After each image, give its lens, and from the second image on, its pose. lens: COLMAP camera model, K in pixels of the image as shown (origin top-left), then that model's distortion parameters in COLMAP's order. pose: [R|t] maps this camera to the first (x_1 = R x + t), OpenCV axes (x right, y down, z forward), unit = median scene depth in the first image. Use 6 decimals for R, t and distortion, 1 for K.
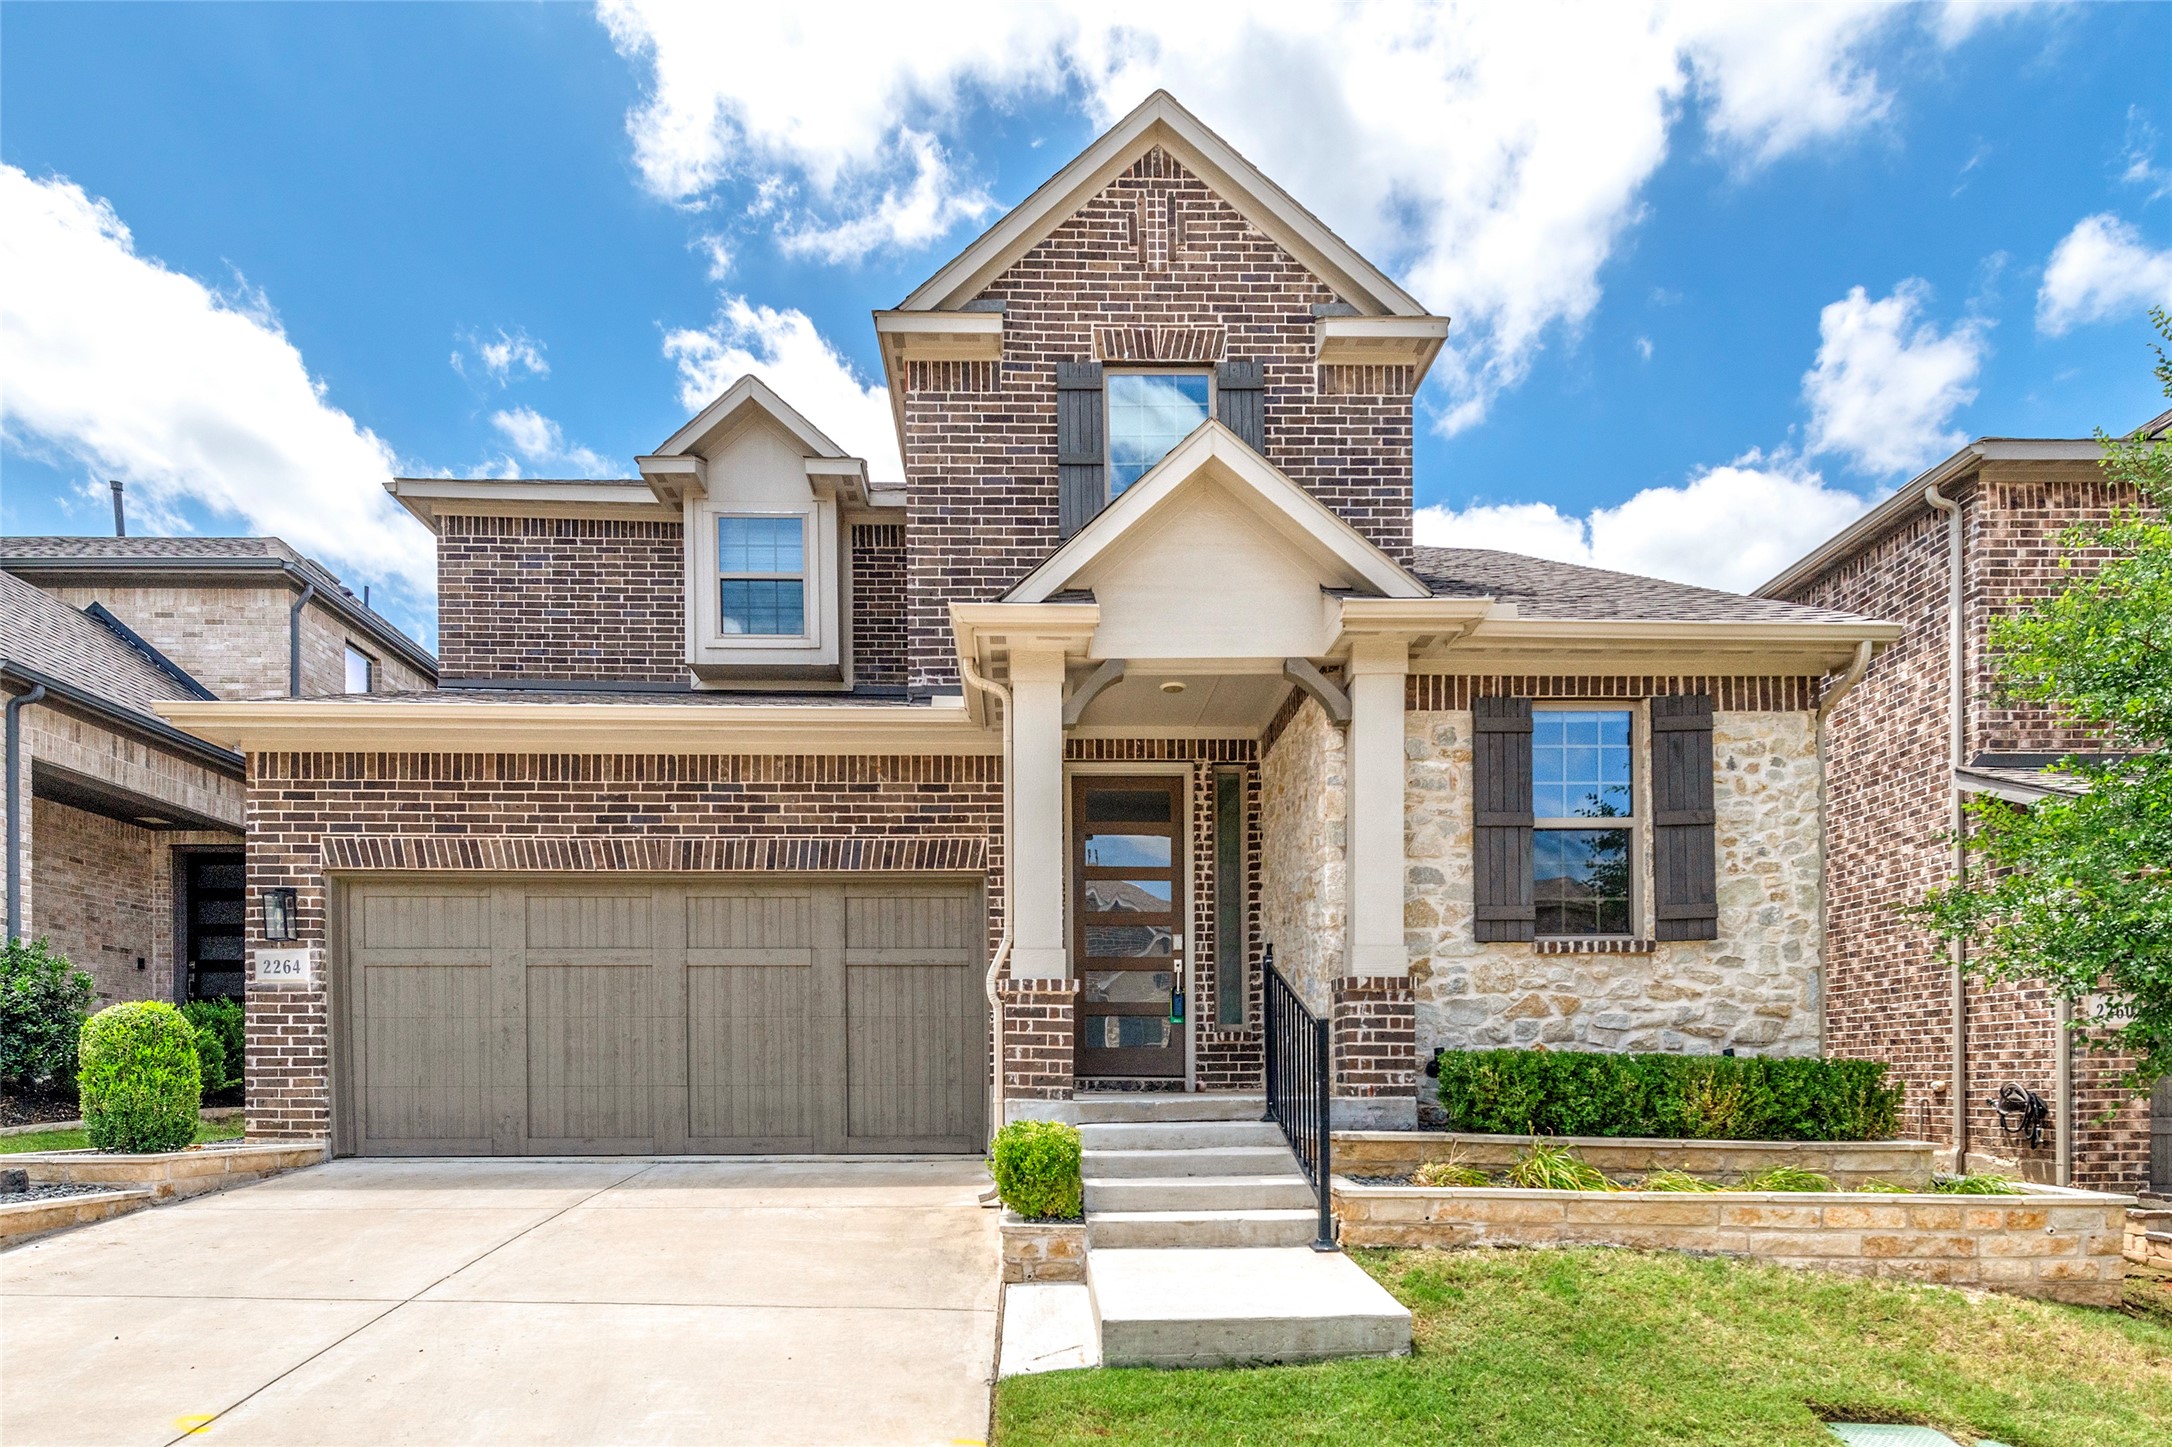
lens RADIAL K [[874.6, 0, 1049.4], [0, 874.6, 855.4], [0, 0, 1]] dist [0.008776, -0.000058]
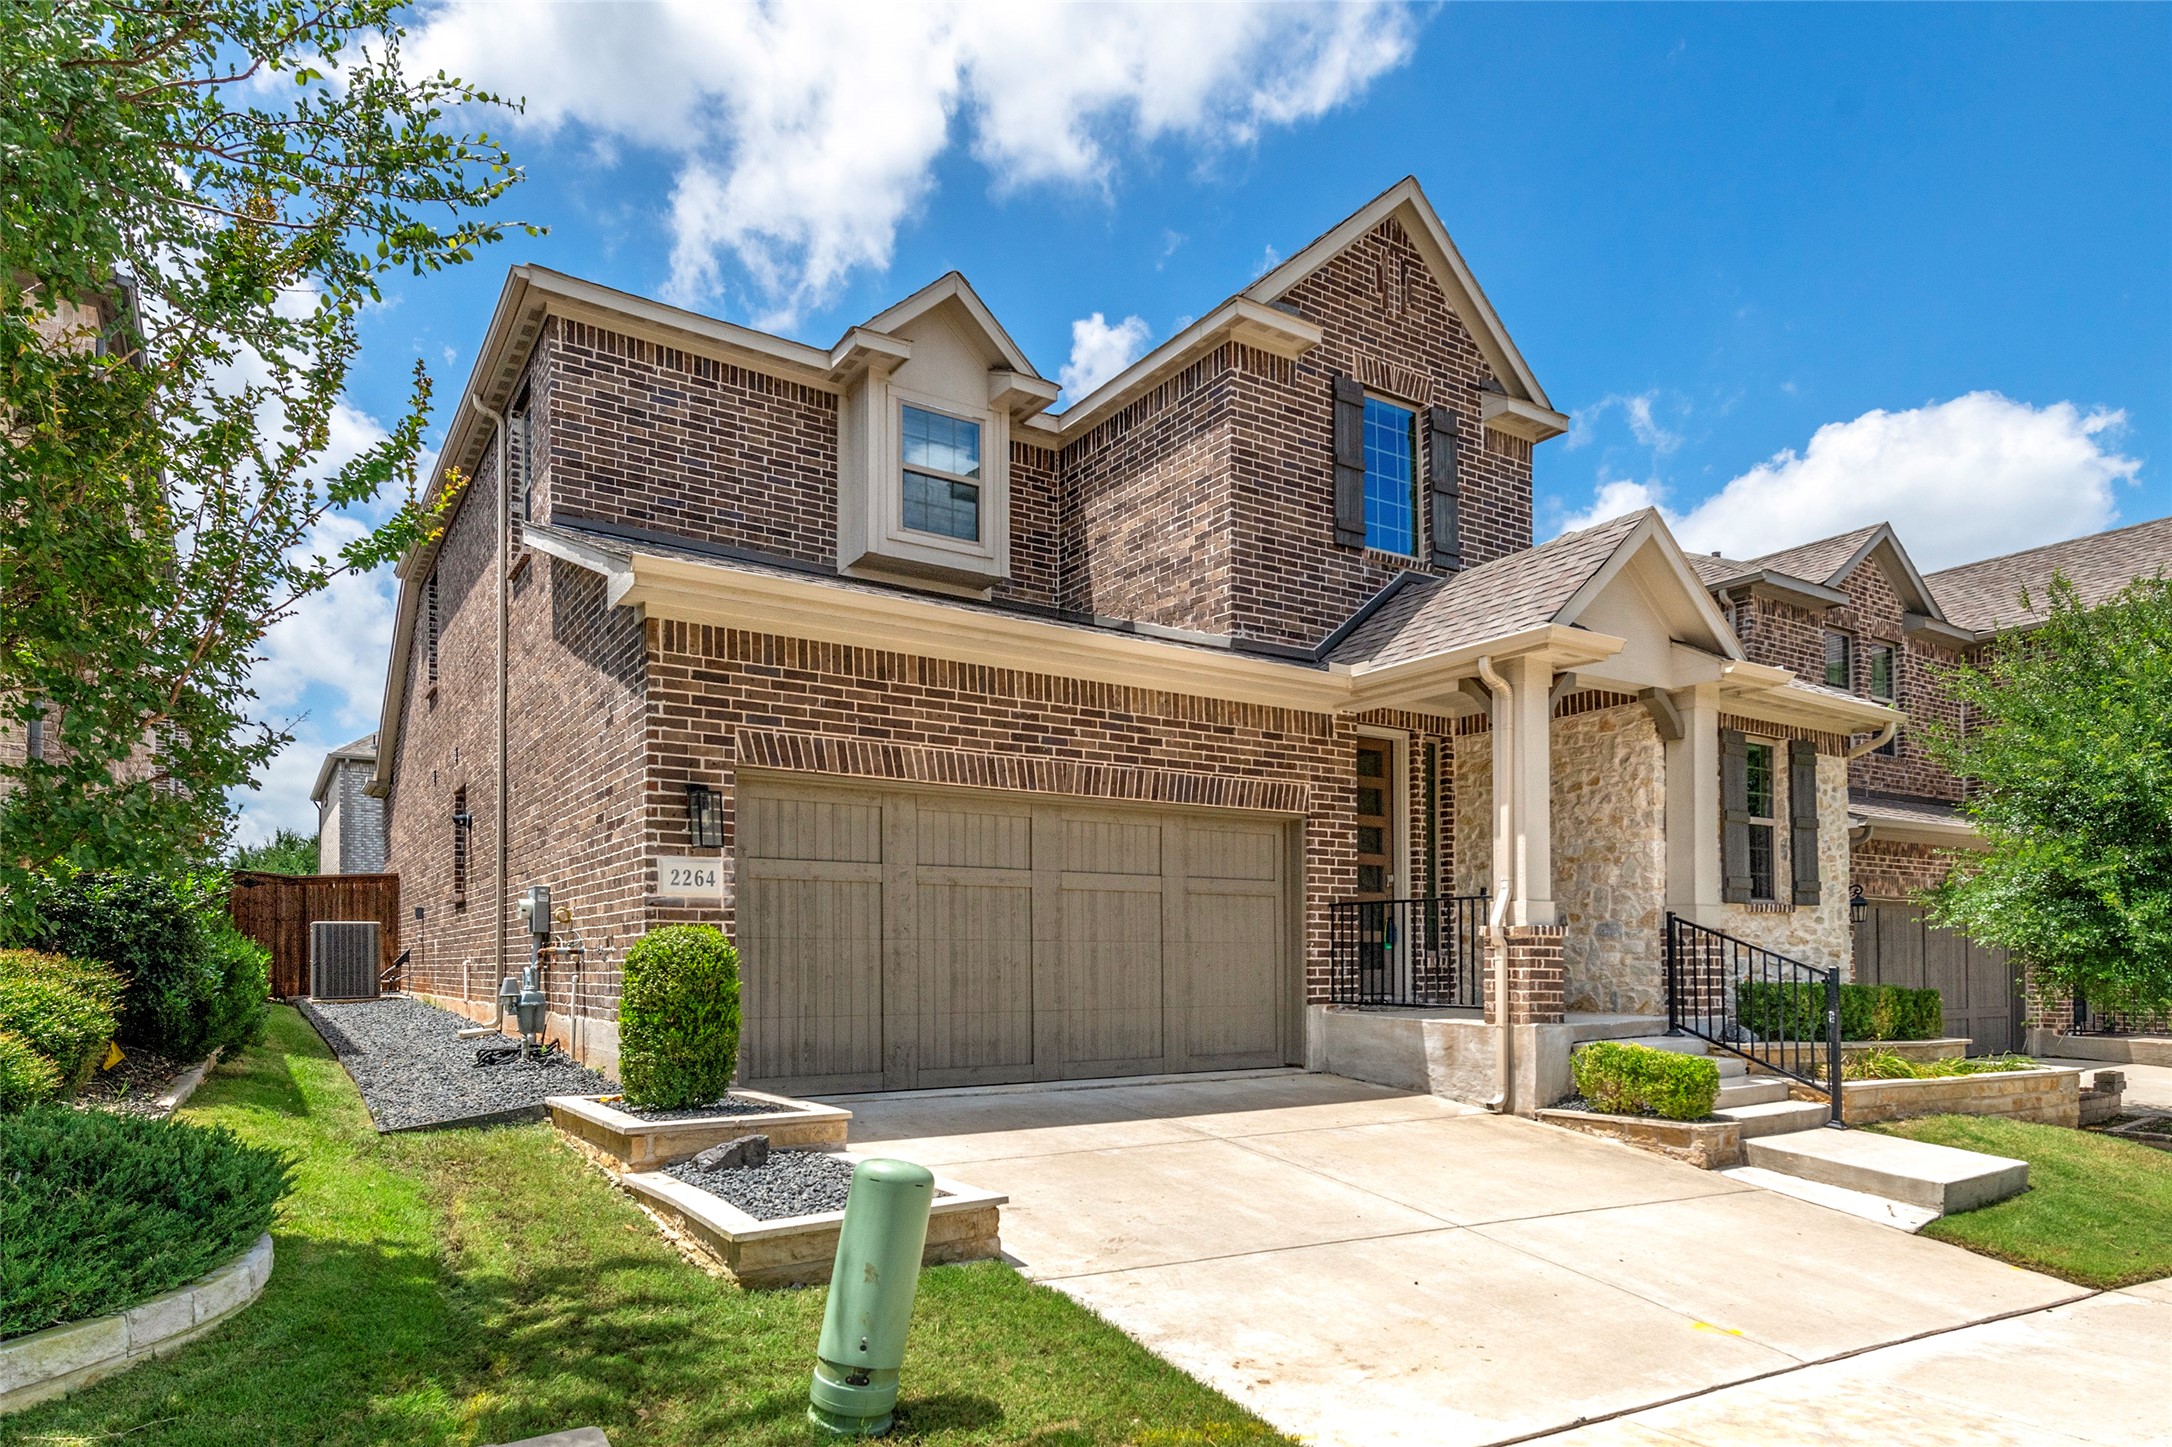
lens RADIAL K [[874.6, 0, 1074.2], [0, 874.6, 729.5], [0, 0, 1]] dist [0.008776, -0.000058]
pose [[0.918132, 0.105085, 0.382088, -0.810077], [-0.095285, 0.994453, -0.044539, -0.012098], [-0.384649, 0.004485, 0.923052, 0.072792]]
